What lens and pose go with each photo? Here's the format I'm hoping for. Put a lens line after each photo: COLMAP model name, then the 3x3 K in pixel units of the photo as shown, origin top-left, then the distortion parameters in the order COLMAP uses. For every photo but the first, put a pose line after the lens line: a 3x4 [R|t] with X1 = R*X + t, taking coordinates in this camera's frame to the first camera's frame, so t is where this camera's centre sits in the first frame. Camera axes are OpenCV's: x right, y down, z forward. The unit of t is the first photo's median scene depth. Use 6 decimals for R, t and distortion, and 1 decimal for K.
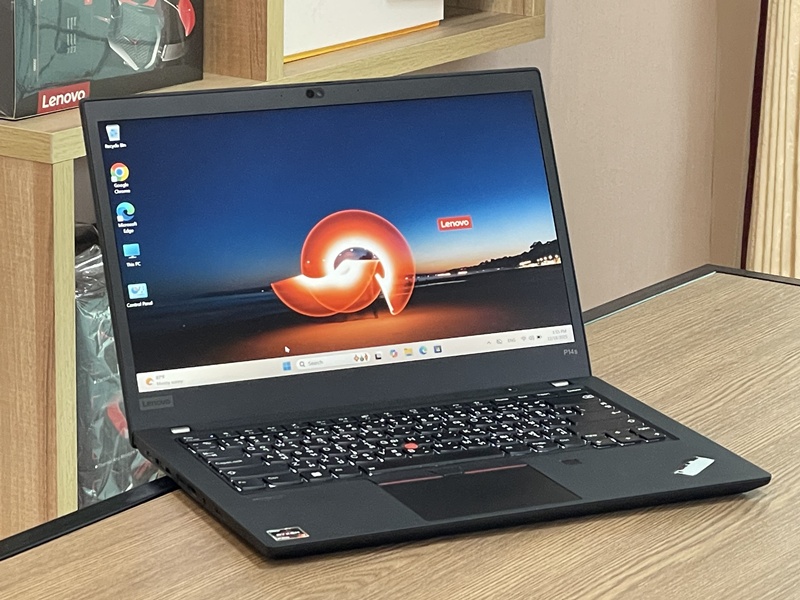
lens RADIAL K [[2741.0, 0, 400.0], [0, 2741.0, 300.0], [0, 0, 1]] dist [0.156354, -2.167745]
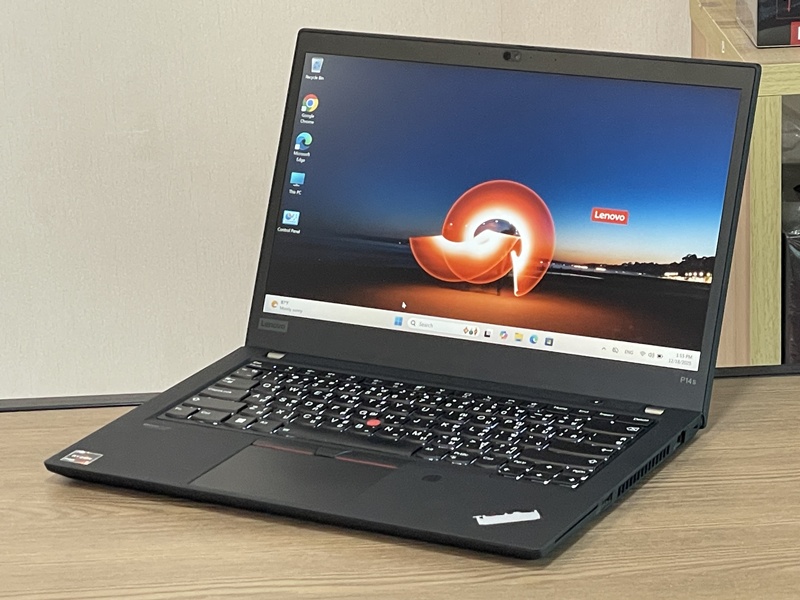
lens RADIAL K [[2741.0, 0, 400.0], [0, 2741.0, 300.0], [0, 0, 1]] dist [0.156354, -2.167745]
pose [[0.600224, 0.212558, -0.771071, 0.711313], [-0.160762, 0.976428, 0.144026, -0.124536], [0.783509, 0.037511, 0.620247, 0.370465]]
